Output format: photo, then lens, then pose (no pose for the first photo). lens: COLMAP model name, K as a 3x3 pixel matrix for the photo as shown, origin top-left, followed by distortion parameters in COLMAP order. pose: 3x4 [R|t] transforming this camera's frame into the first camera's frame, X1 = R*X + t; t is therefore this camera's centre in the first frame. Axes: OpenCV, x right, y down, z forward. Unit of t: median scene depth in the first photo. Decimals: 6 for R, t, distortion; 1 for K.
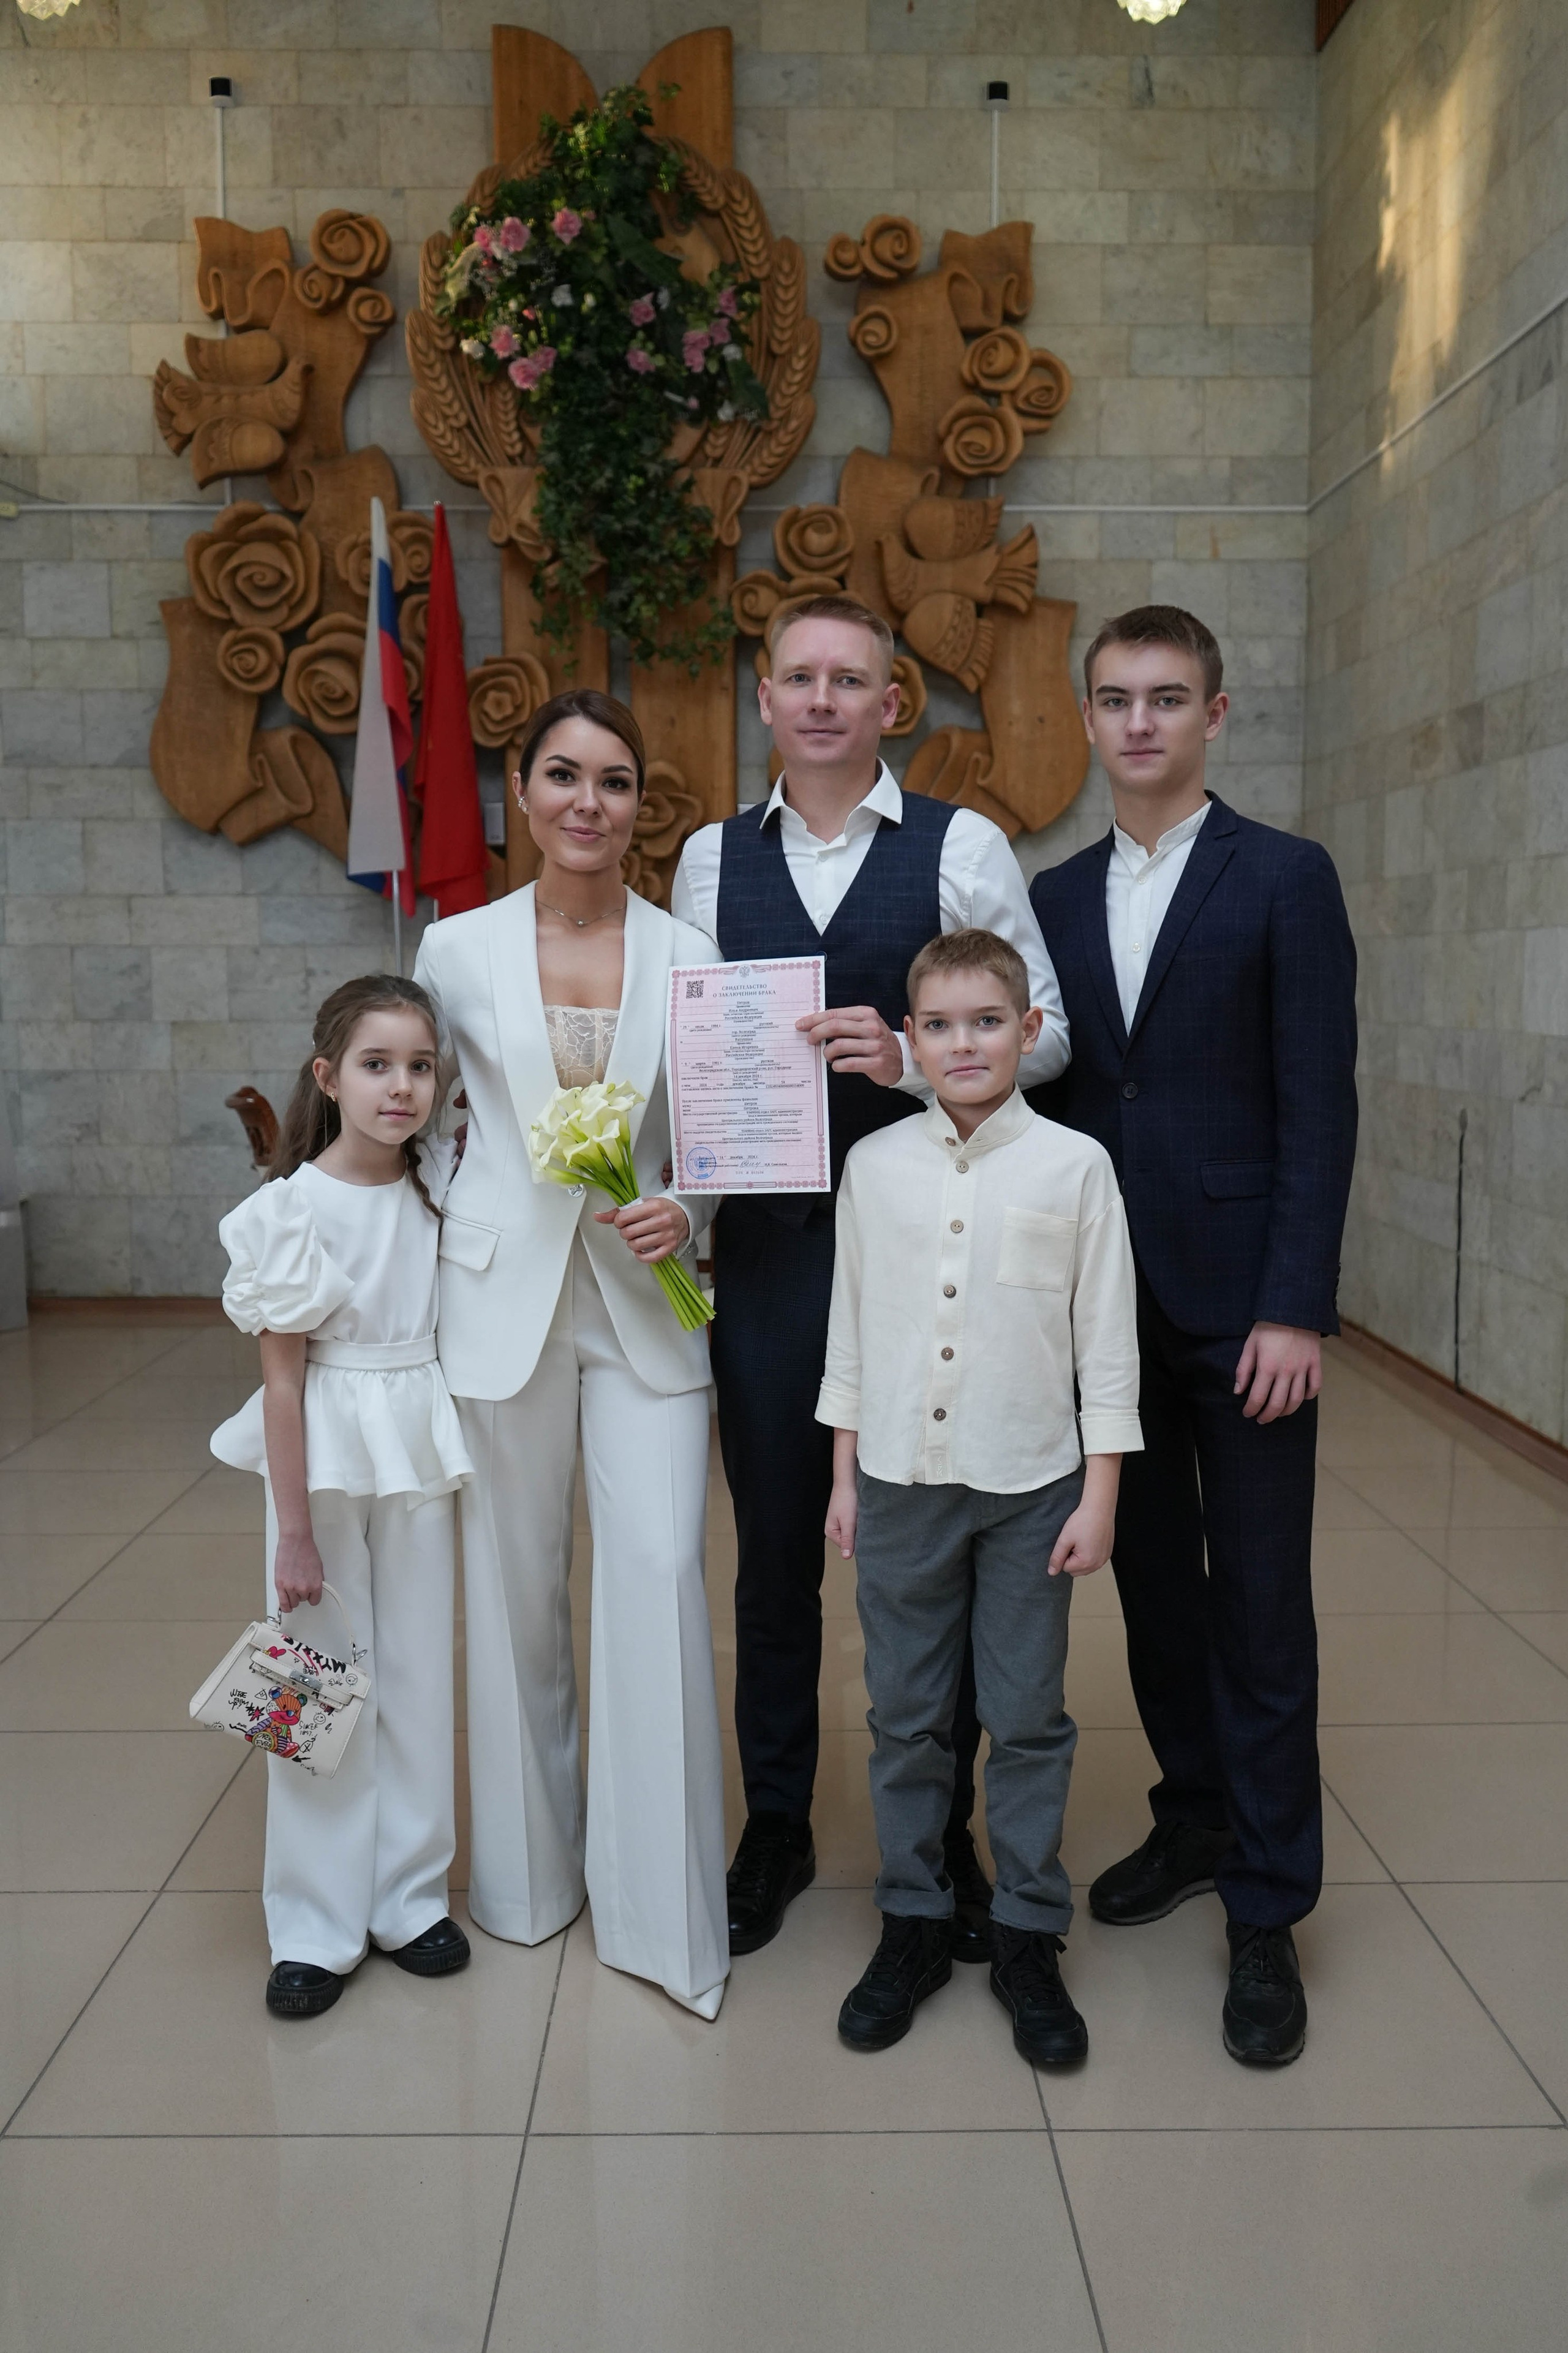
lens RADIAL K [[1908.2, 0, 789.1], [0, 1908.2, 1174.5], [0, 0, 1]] dist [-0.011487, -0.002351]
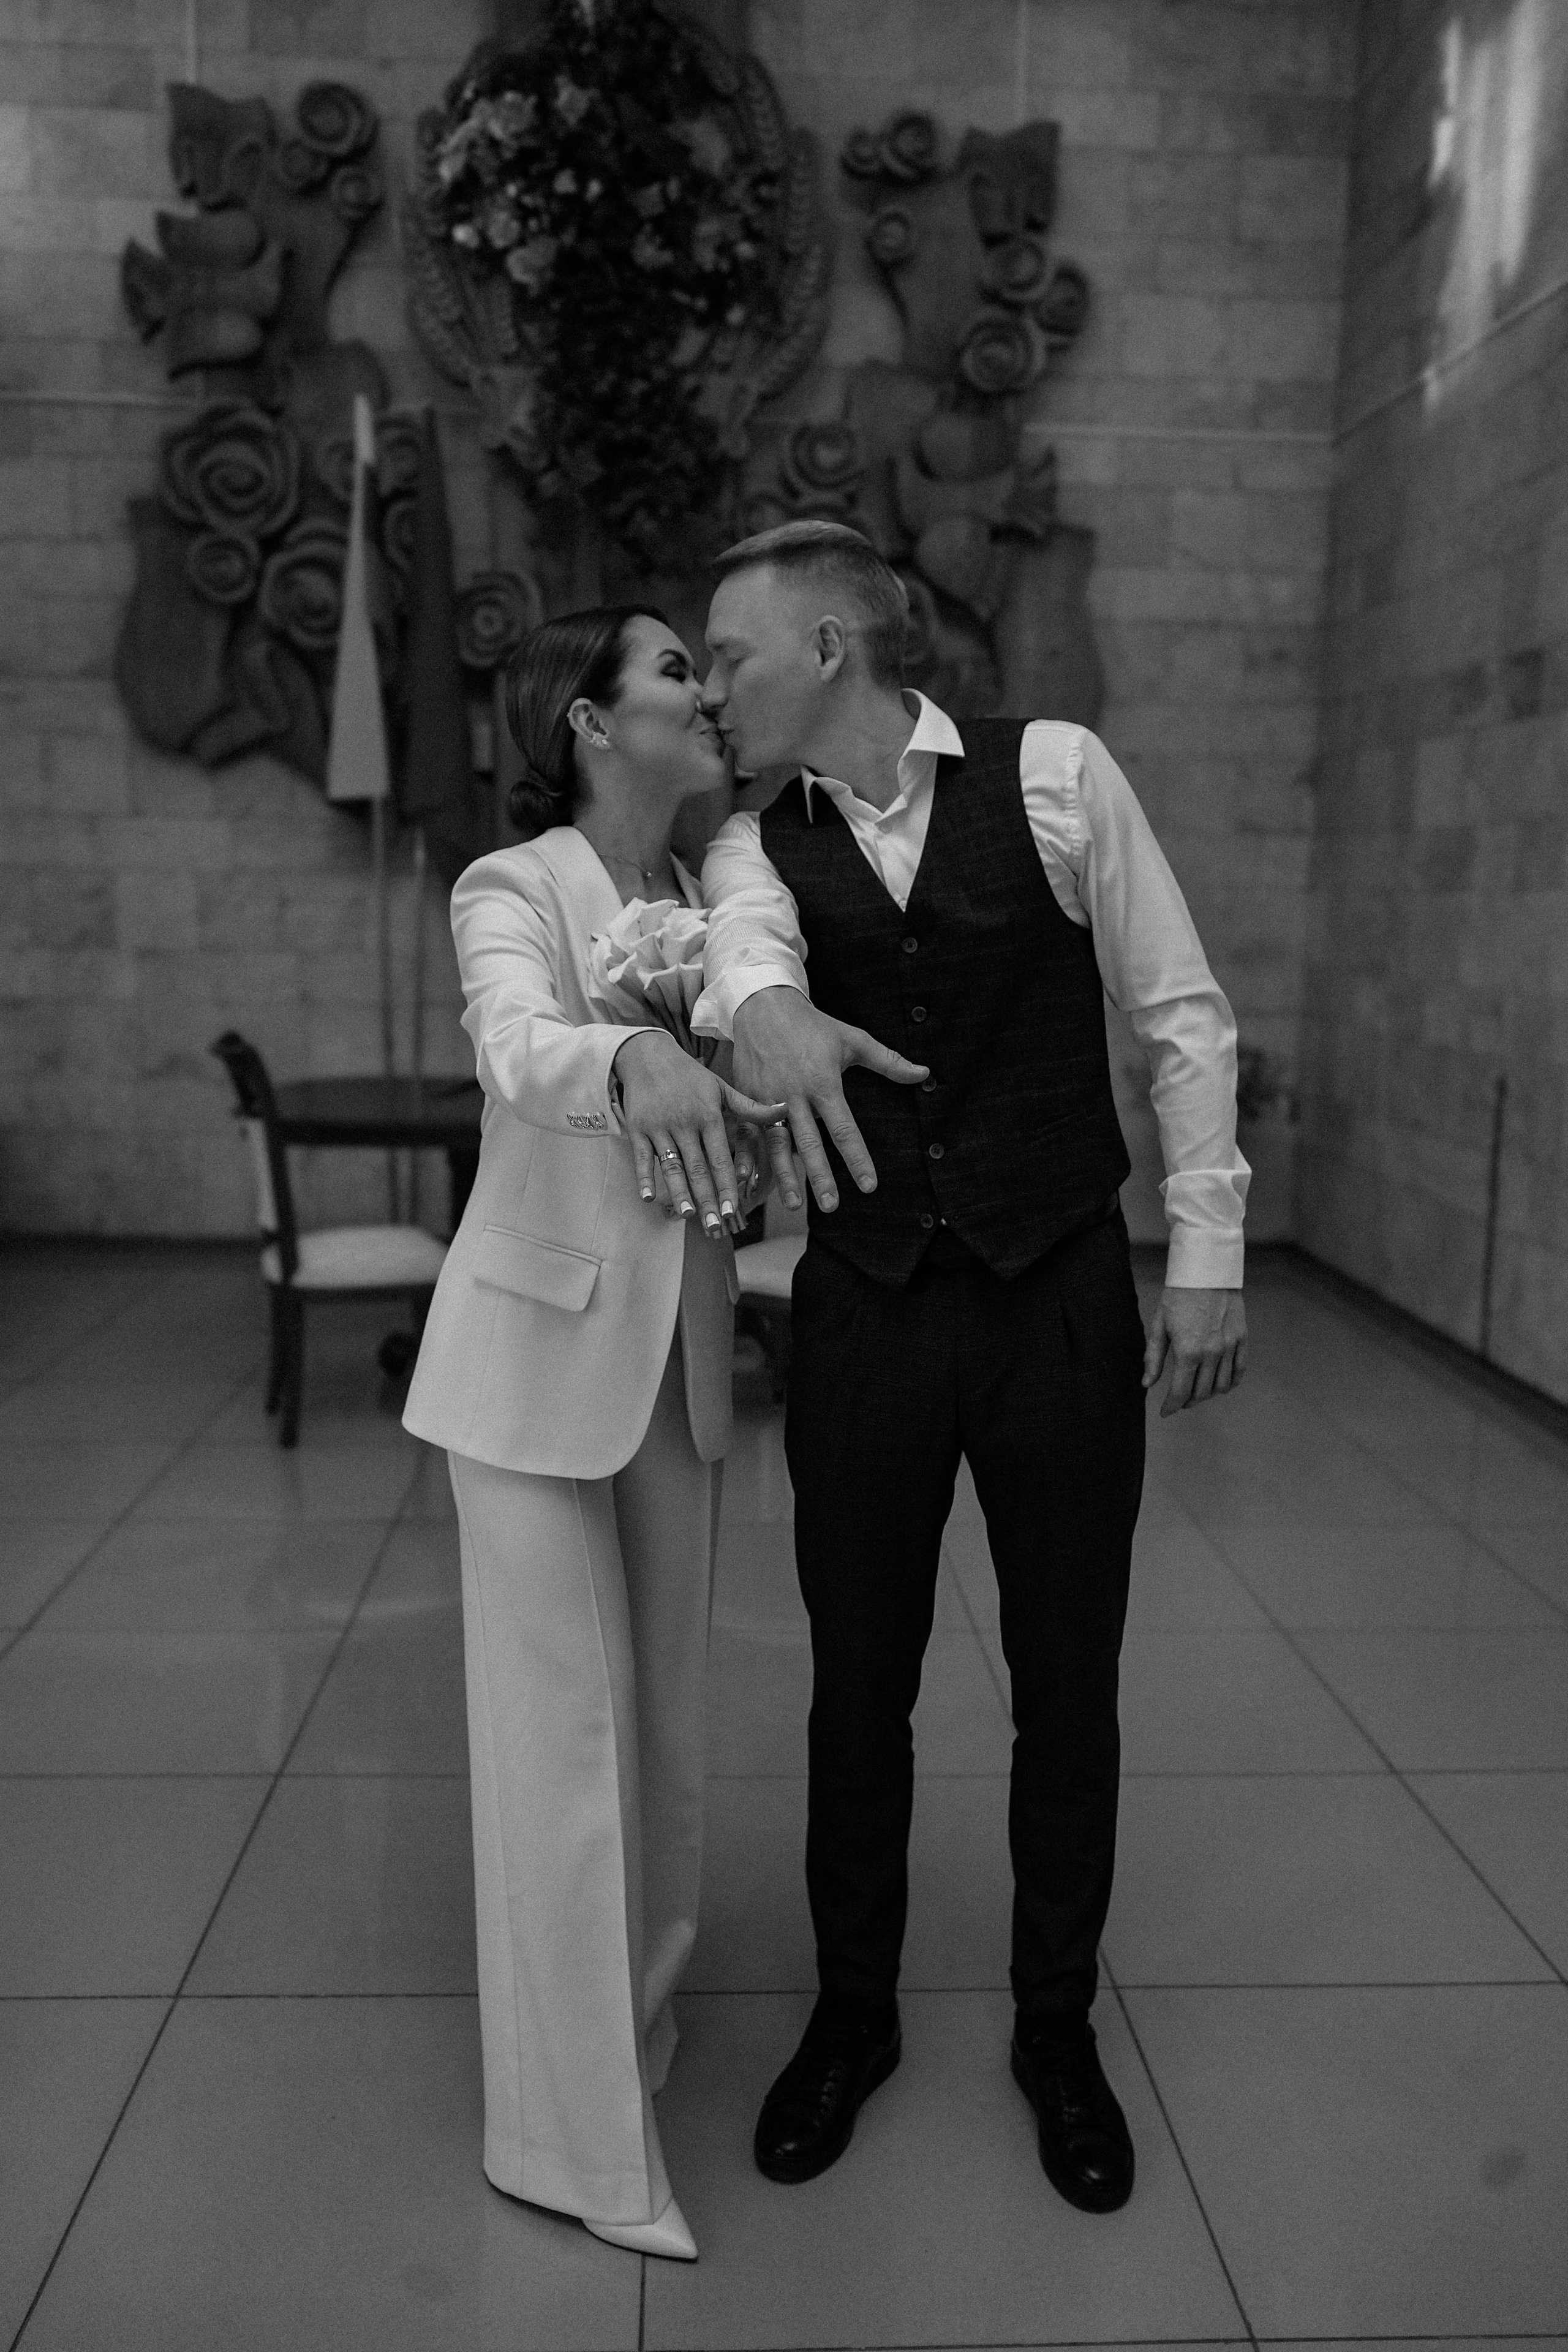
lens RADIAL K [[1853.0, 0, 785.9], [0, 1853.0, 1178.9], [0, 0, 1]] dist [-0.014041, 0.002474]
pose [[0.999130, 0.015465, 0.038730, -0.036117], [-0.017315, 0.998702, 0.047899, -0.016494], [-0.037939, -0.048528, 0.998101, 0.062838]]
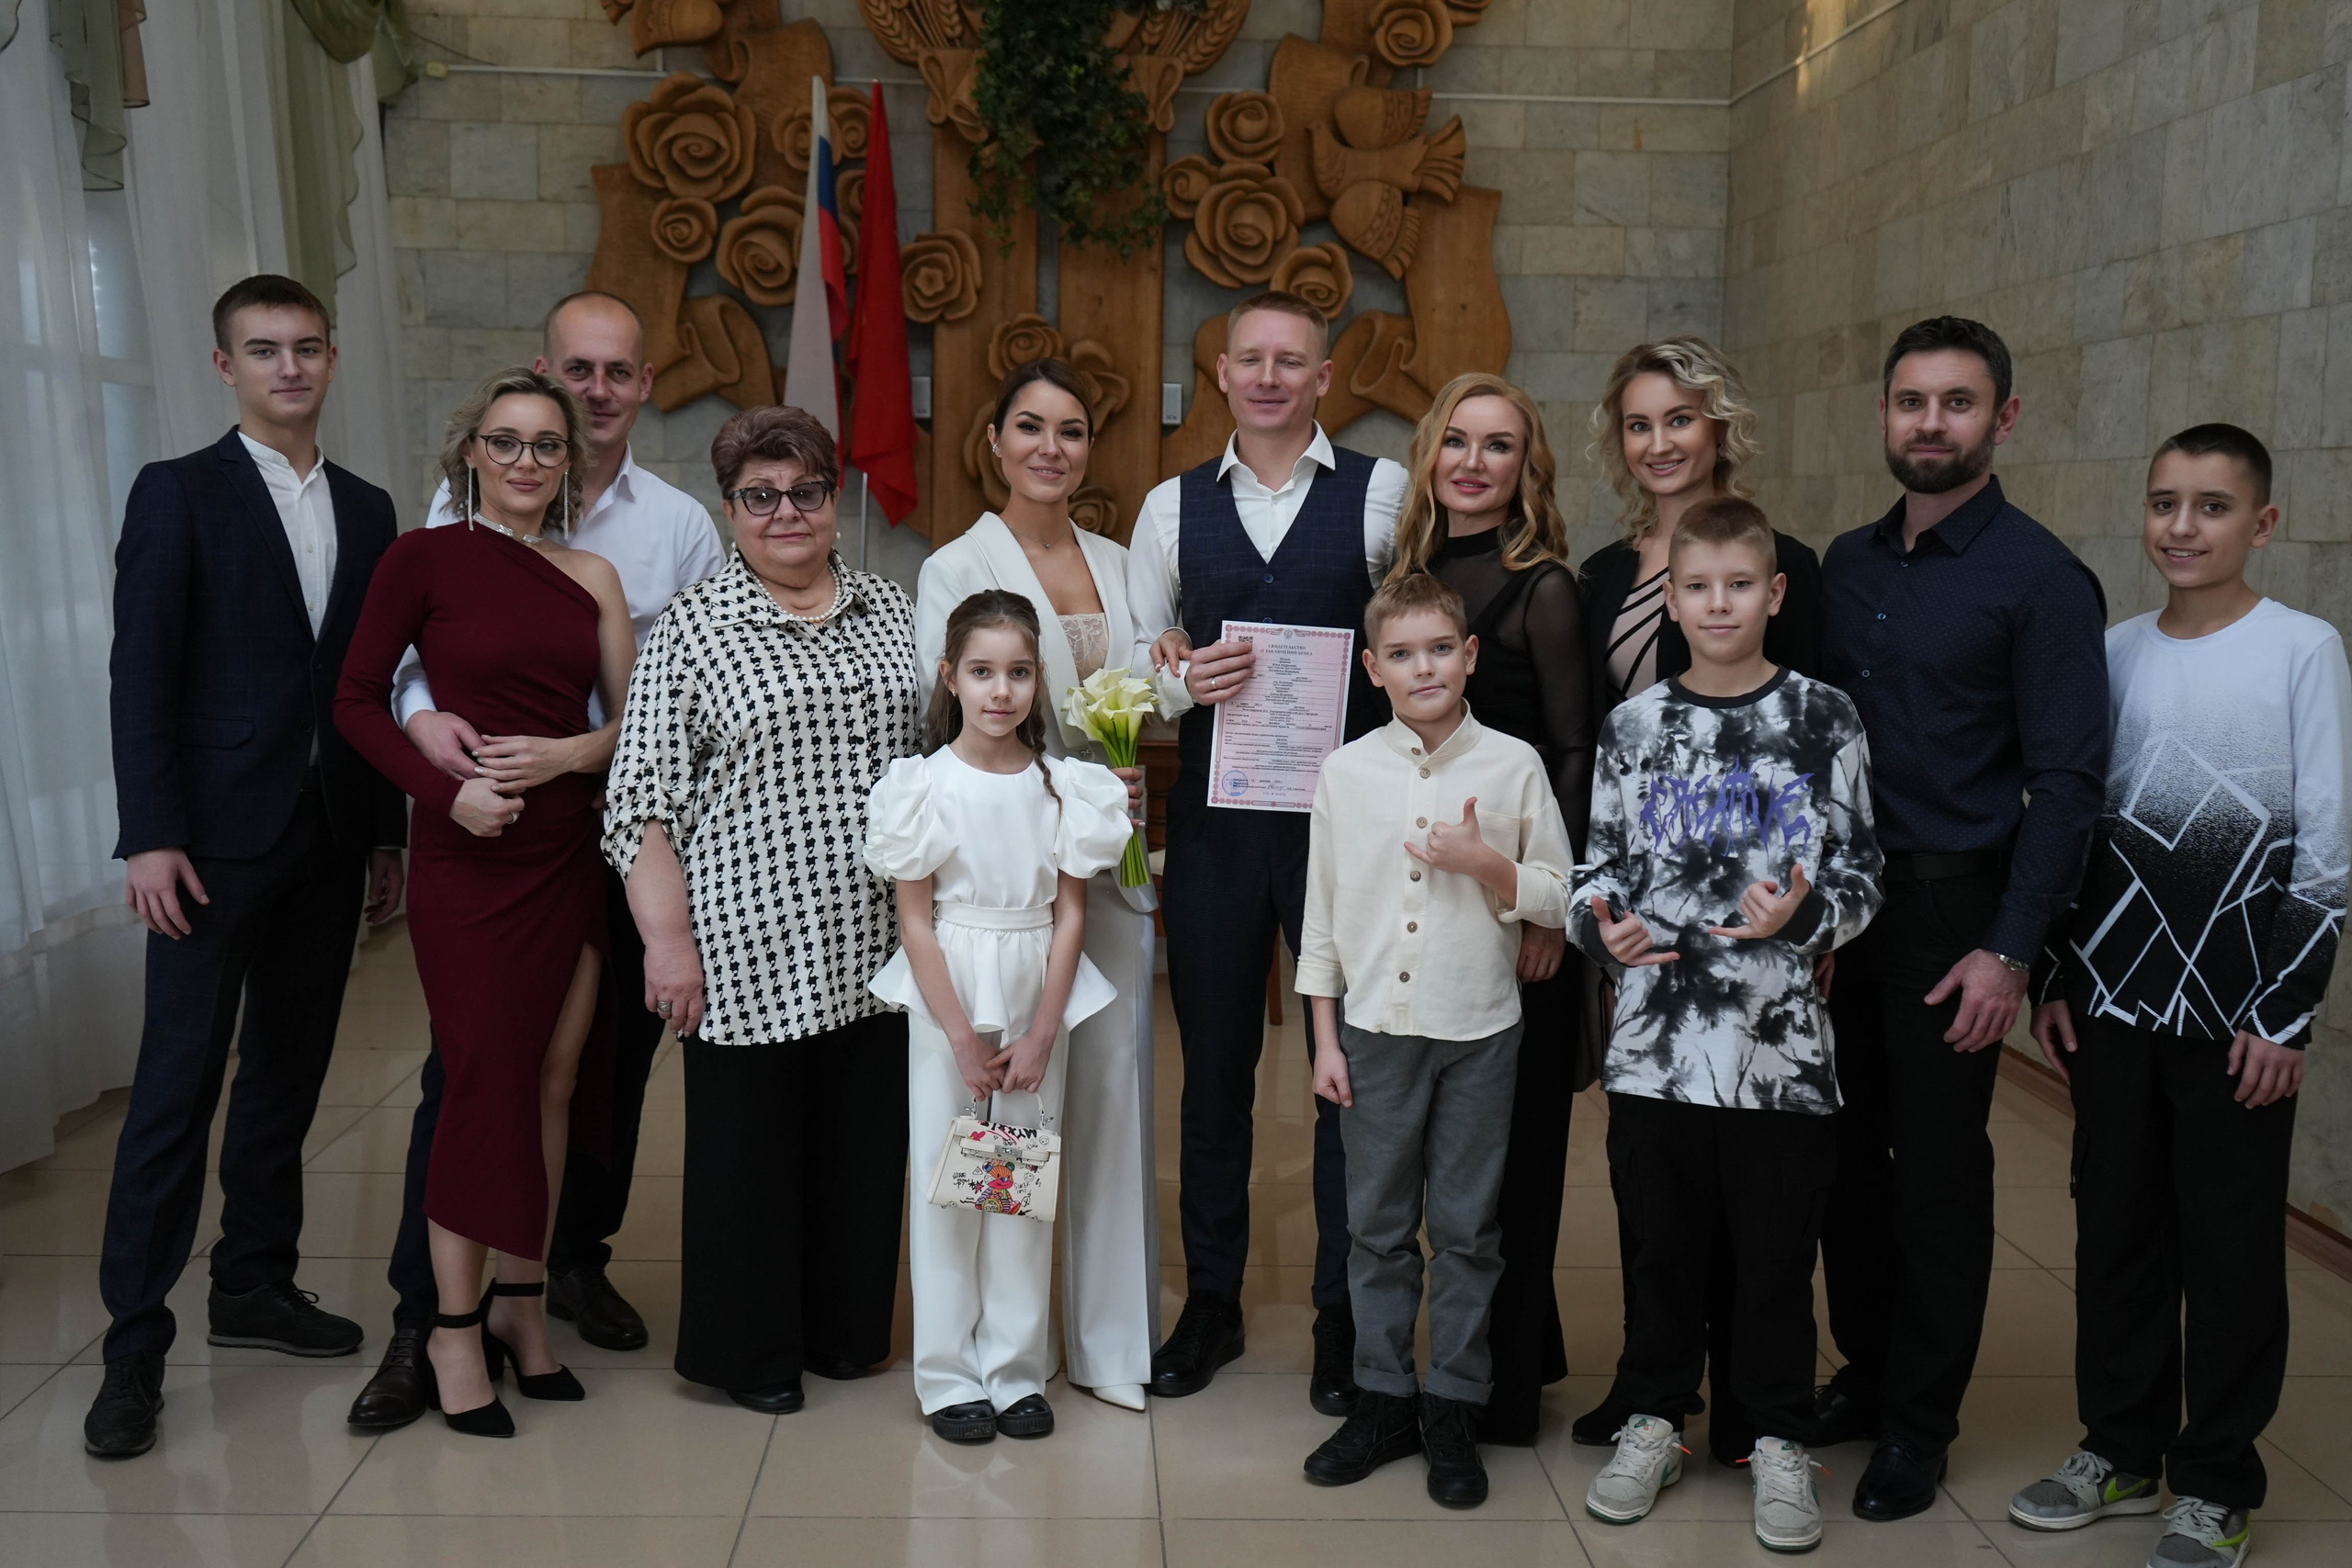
lens RADIAL K [[2385.9, 0, 1176.0], [0, 2385.9, 784.0], [0, 0, 1]] dist [0.012649, -0.014416]
pose [[0.999363, 0.018215, 0.030674, -0.056608], [-0.018376, 0.999819, 0.004975, 0.011933], [-0.030578, -0.005536, 0.999517, -0.273520]]
